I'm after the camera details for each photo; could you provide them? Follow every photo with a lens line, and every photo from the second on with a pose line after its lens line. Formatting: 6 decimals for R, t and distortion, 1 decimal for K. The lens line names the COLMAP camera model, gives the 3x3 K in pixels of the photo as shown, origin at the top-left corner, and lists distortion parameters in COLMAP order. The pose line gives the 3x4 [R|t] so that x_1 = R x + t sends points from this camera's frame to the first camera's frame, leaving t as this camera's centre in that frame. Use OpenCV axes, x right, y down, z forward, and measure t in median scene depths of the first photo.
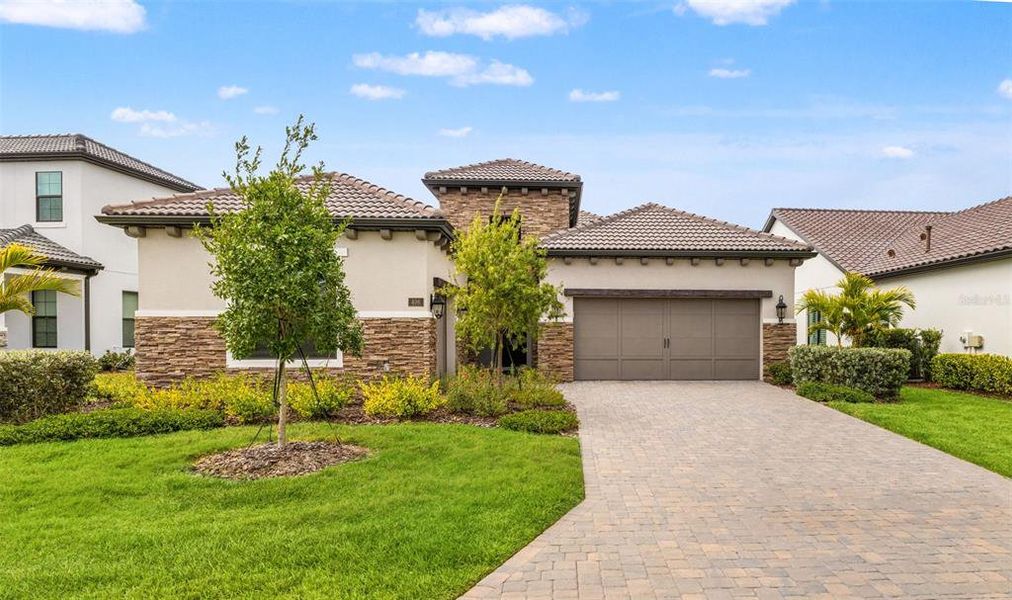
lens RADIAL K [[652.2, 0, 561.3], [0, 652.2, 325.2], [0, 0, 1]] dist [-0.002659, 0.000009]
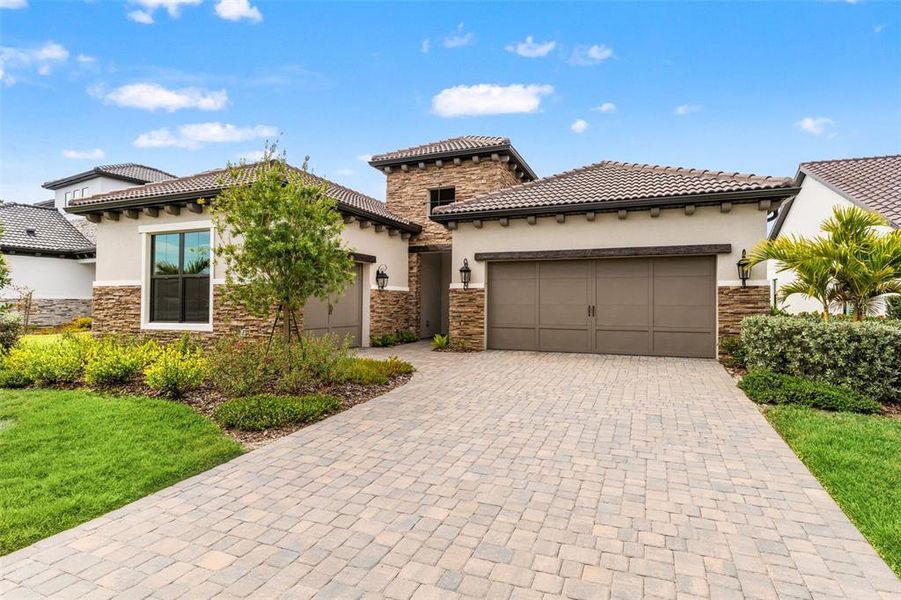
lens RADIAL K [[449.1, 0, 461.5], [0, 449.1, 288.9], [0, 0, 1]] dist [-0.000629, 0.000038]
pose [[0.906955, -0.012020, -0.421055, 0.263312], [0.005314, 0.999840, -0.017097, 0.007752], [0.421193, 0.013268, 0.906874, 0.391983]]
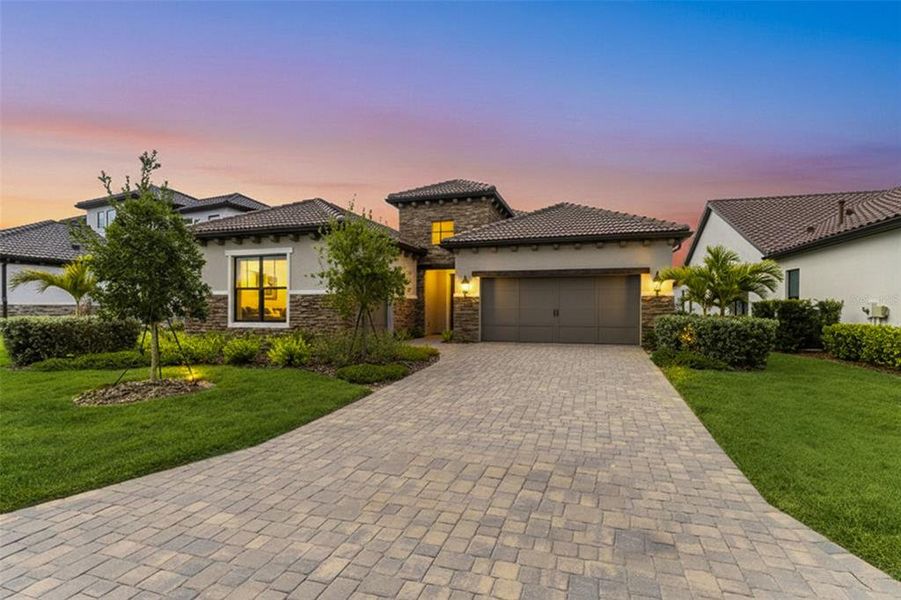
lens RADIAL K [[424.7, 0, 450.5], [0, 424.7, 300.0], [0, 0, 1]] dist [0.000760, -0.000577]
pose [[0.935050, -0.007901, -0.354427, 0.266266], [0.006229, 0.999963, -0.005859, 0.006731], [0.354460, 0.003271, 0.935065, 0.179784]]
